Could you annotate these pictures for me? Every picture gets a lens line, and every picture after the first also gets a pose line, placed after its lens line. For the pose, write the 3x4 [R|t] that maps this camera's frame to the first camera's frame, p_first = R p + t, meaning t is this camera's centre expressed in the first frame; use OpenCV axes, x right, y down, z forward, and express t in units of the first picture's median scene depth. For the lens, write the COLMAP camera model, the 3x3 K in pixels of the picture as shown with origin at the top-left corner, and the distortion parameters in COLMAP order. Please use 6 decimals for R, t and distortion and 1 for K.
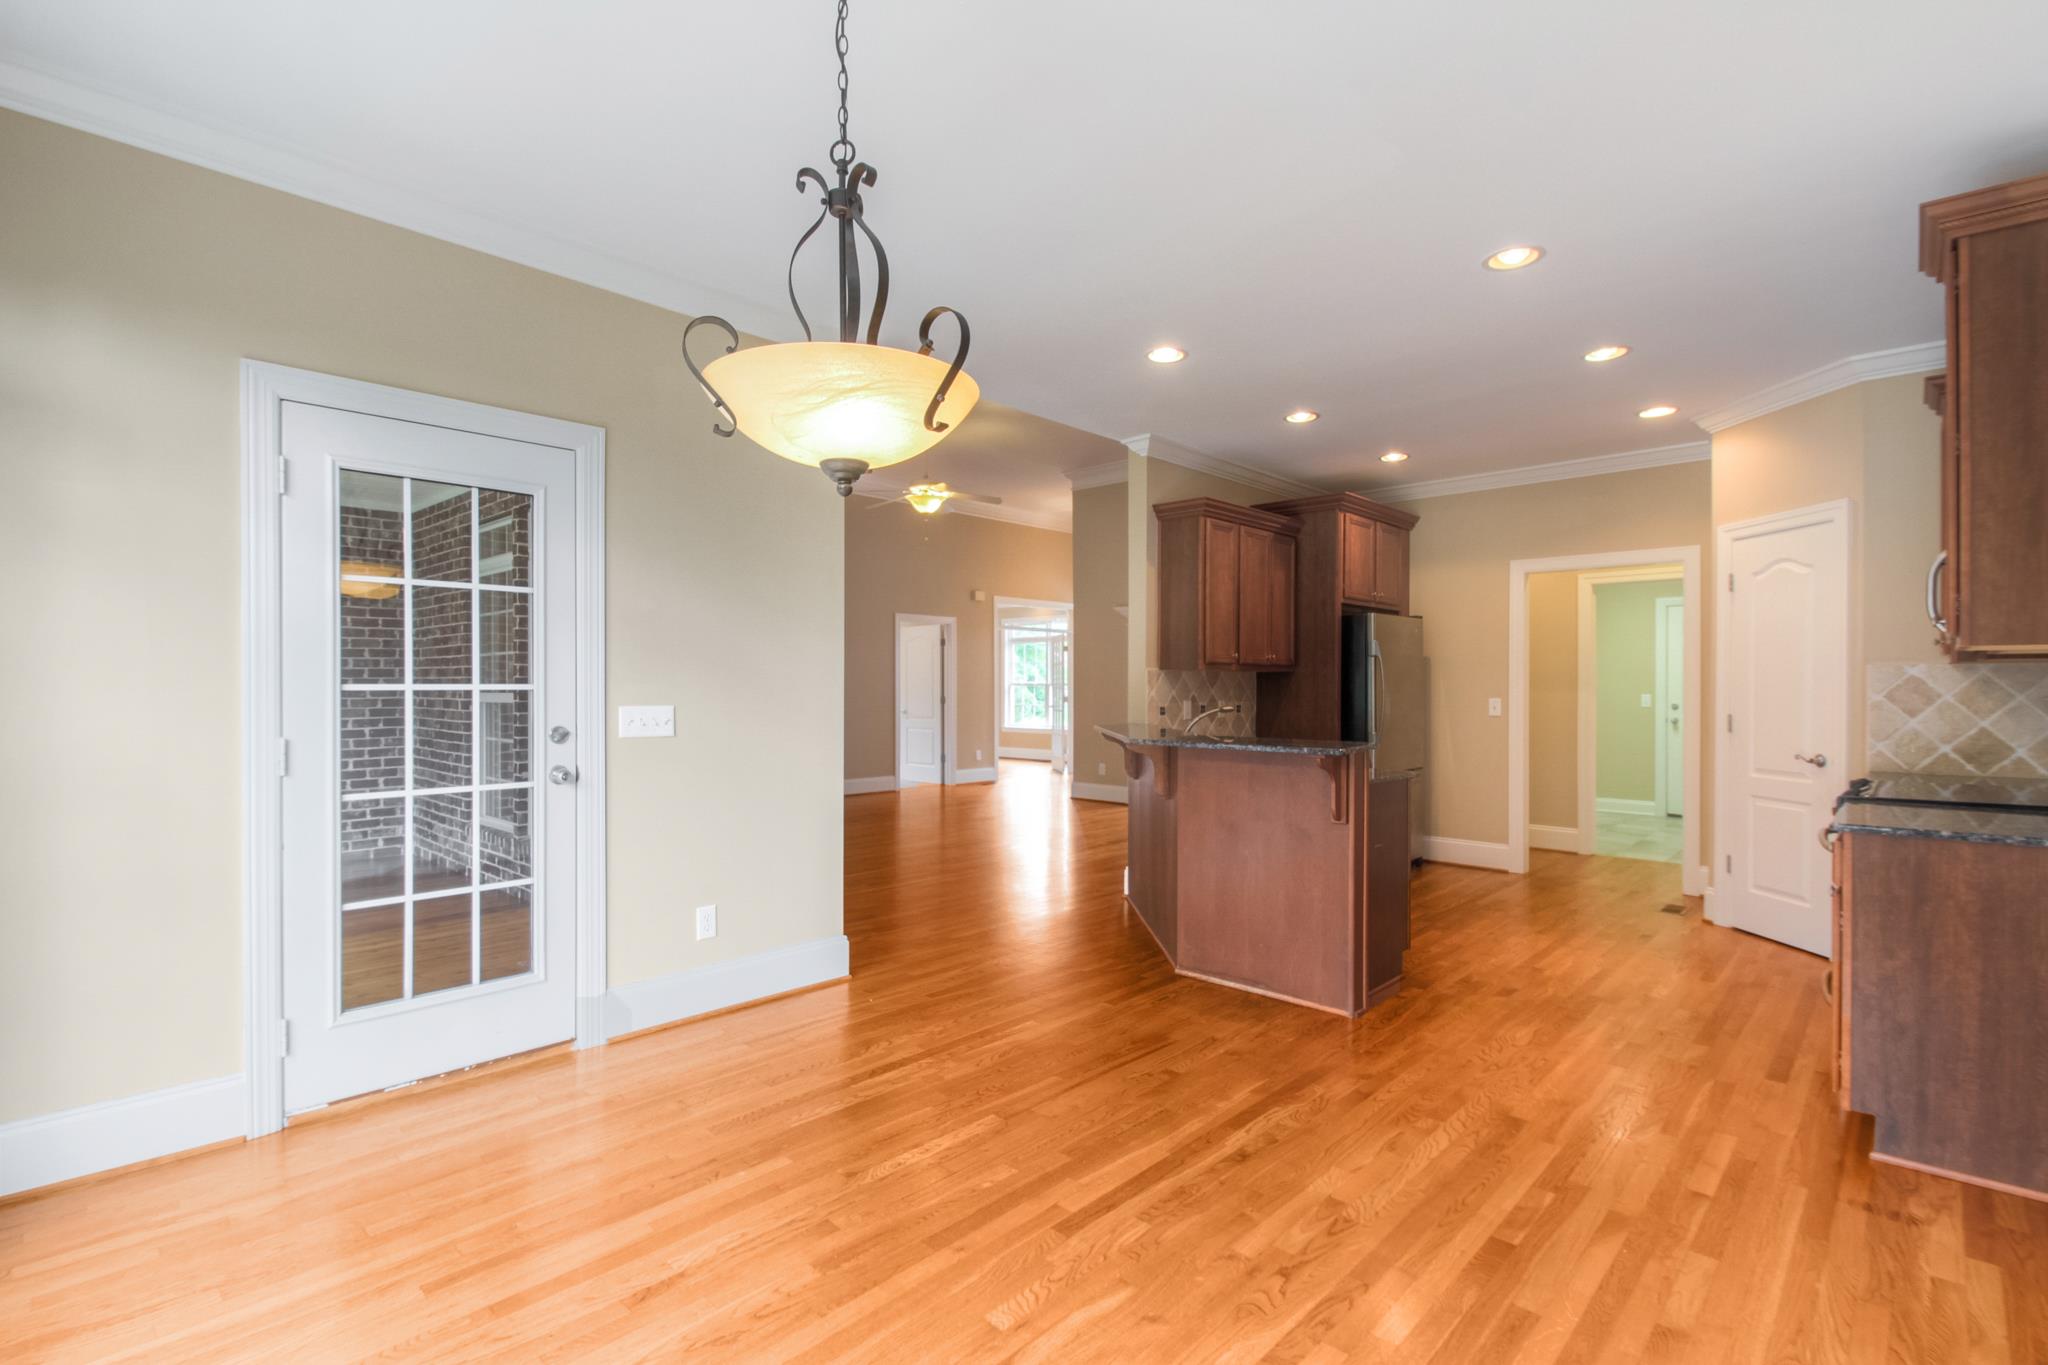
lens RADIAL K [[964.3, 0, 1012.9], [0, 964.3, 691.7], [0, 0, 1]] dist [0.012354, -0.011254]
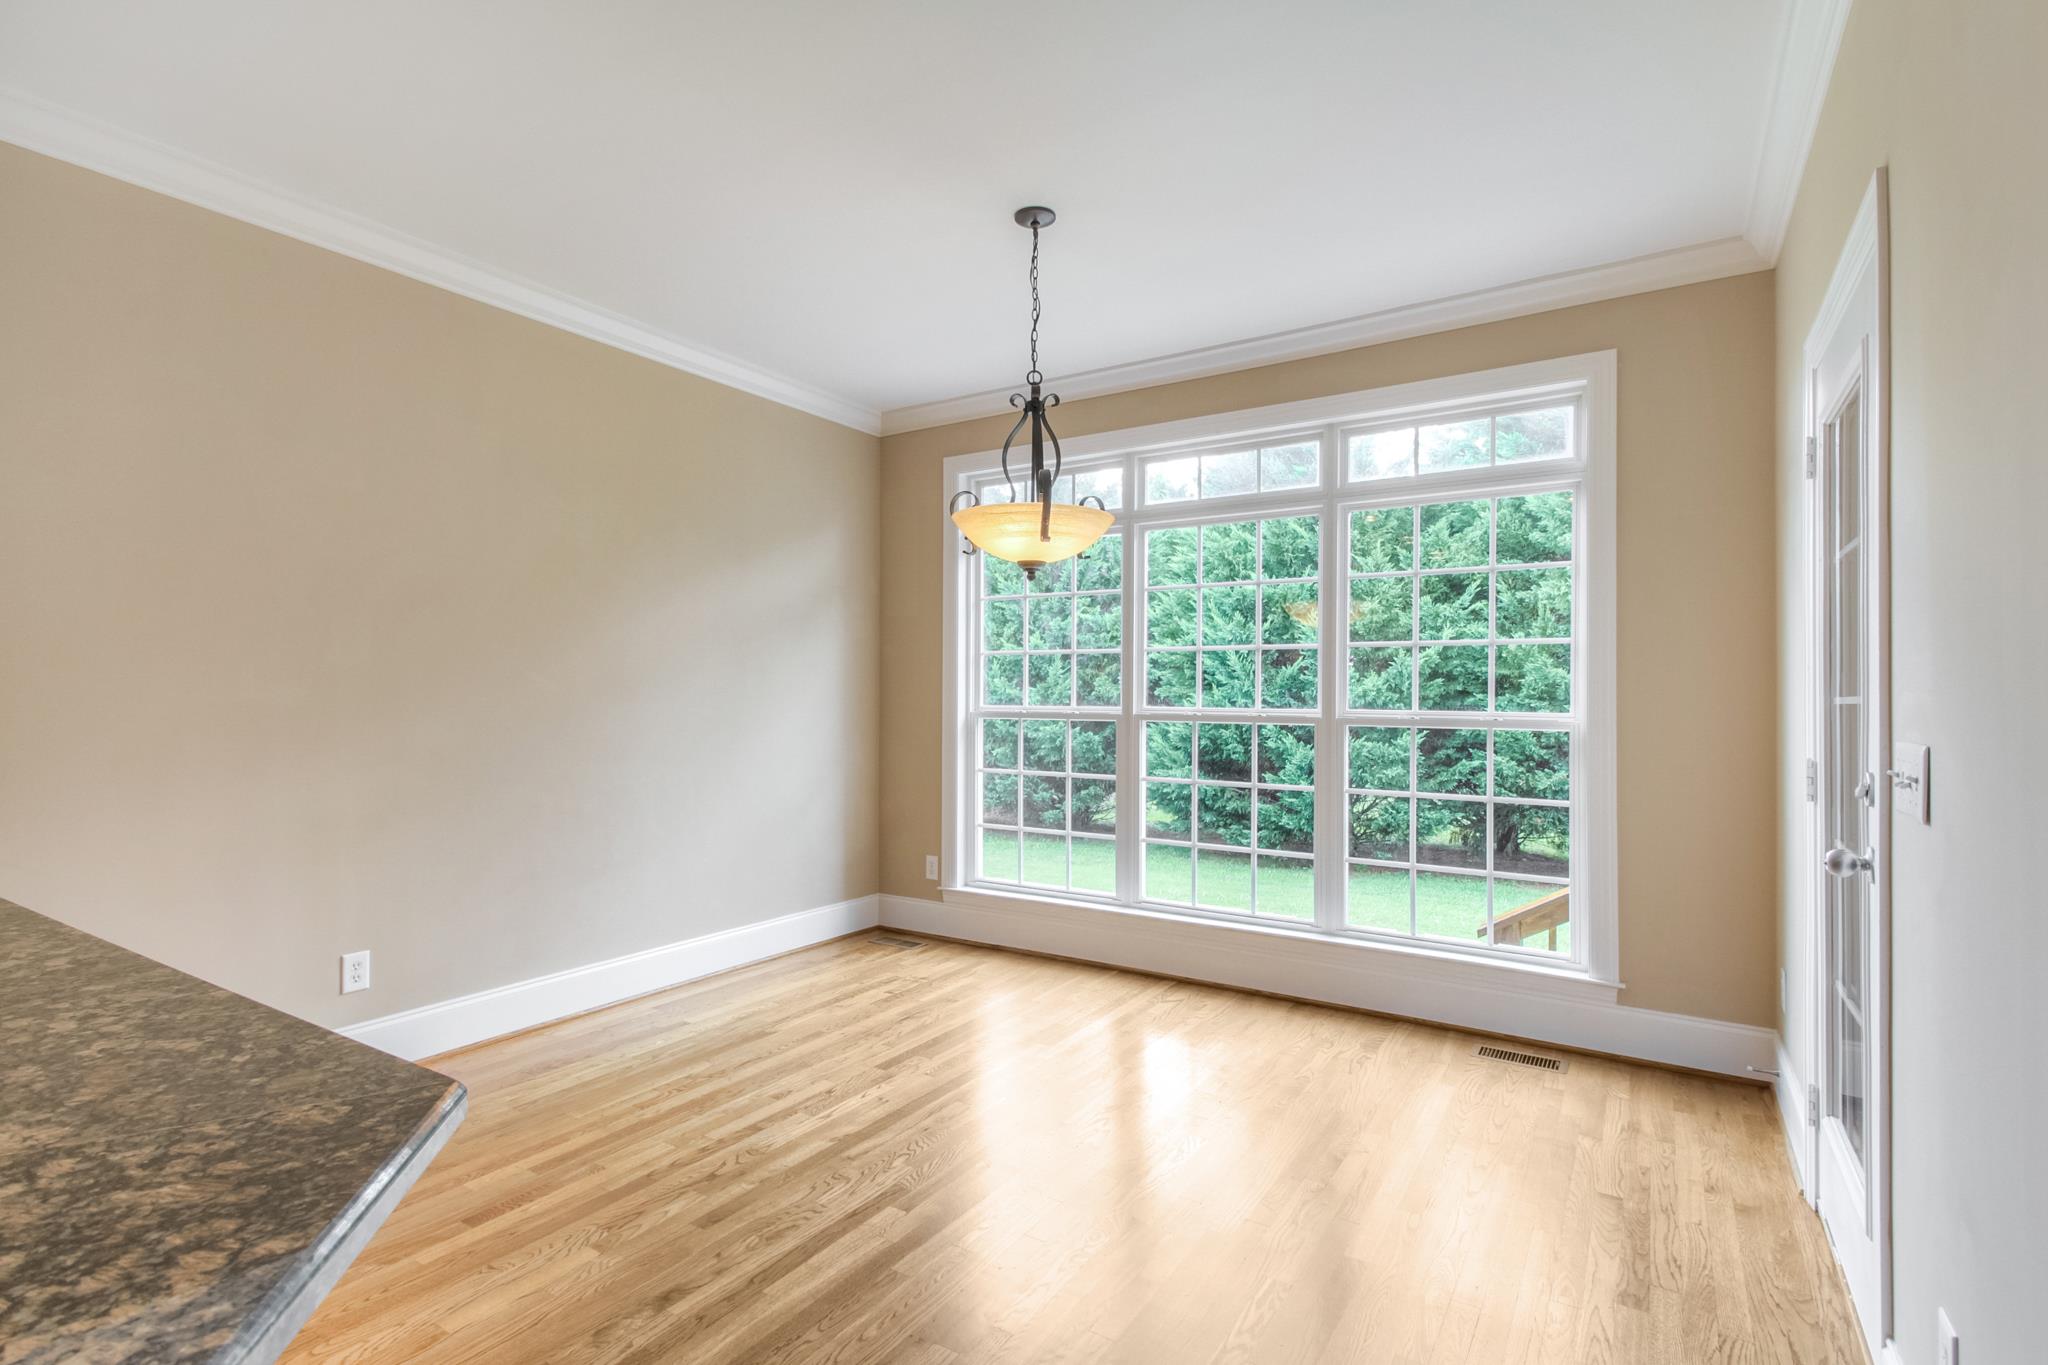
lens RADIAL K [[977.1, 0, 1008.8], [0, 977.1, 685.6], [0, 0, 1]] dist [0.018870, -0.015424]
pose [[-0.983541, -0.009471, -0.180434, 0.129937], [-0.008822, 0.999951, -0.004402, -0.000636], [0.180467, -0.002737, -0.983577, 2.012380]]
